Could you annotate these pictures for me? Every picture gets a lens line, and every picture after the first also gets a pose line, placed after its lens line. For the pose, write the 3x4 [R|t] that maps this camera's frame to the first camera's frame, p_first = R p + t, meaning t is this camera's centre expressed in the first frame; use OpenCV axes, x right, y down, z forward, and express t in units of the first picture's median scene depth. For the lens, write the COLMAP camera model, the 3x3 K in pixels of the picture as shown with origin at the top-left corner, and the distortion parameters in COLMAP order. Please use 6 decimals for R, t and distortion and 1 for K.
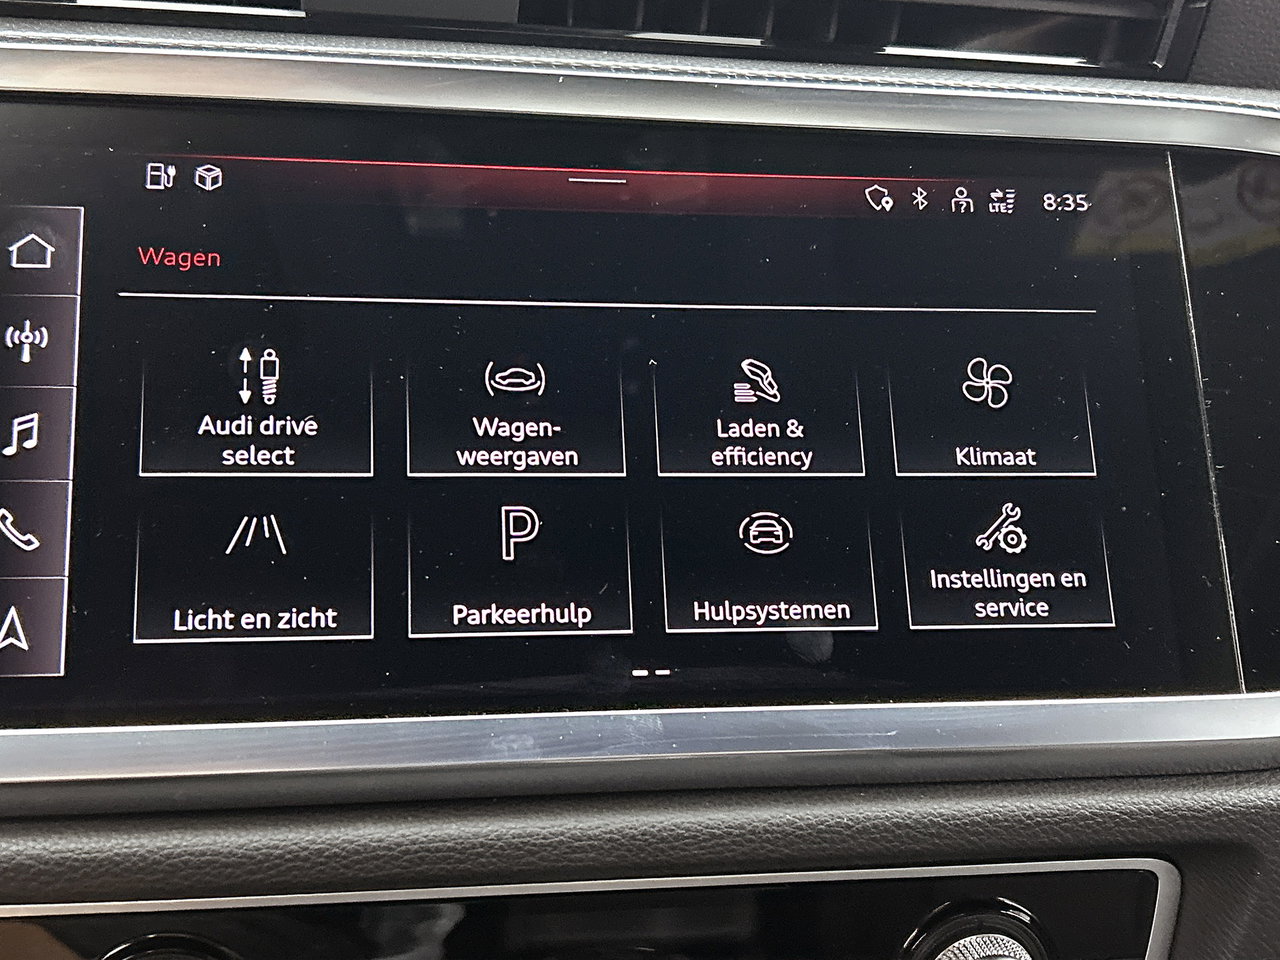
lens RADIAL K [[1640.0, 0, 639.6], [0, 1640.0, 489.2], [0, 0, 1]] dist [0.133976, -0.408887]
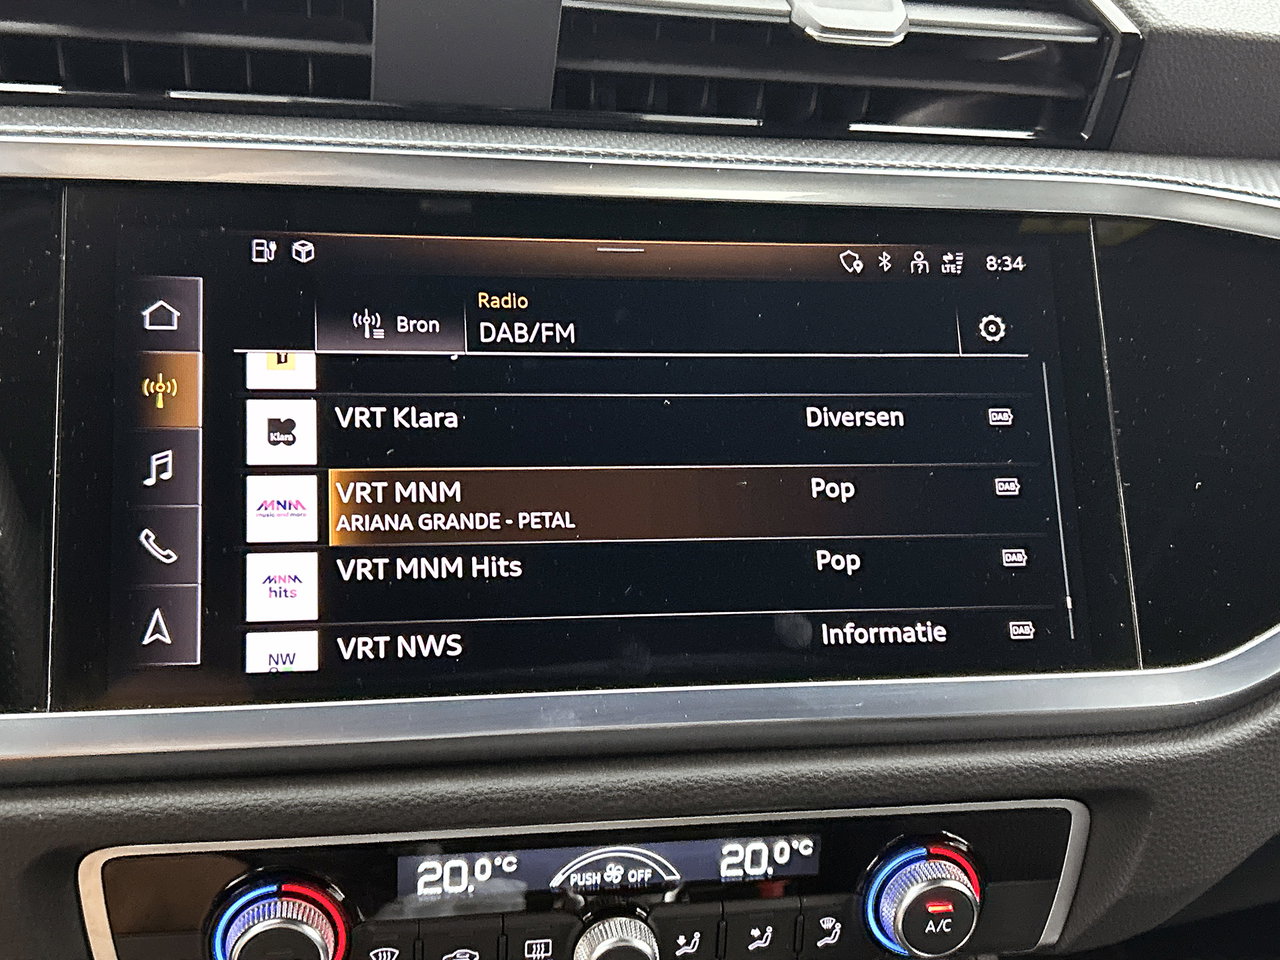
lens RADIAL K [[1586.6, 0, 636.9], [0, 1586.6, 486.9], [0, 0, 1]] dist [0.184234, -0.639341]
pose [[0.999812, 0.000472, 0.019380, -0.037815], [-0.001525, 0.998521, 0.054339, -0.080098], [-0.019325, -0.054359, 0.998334, -0.191494]]
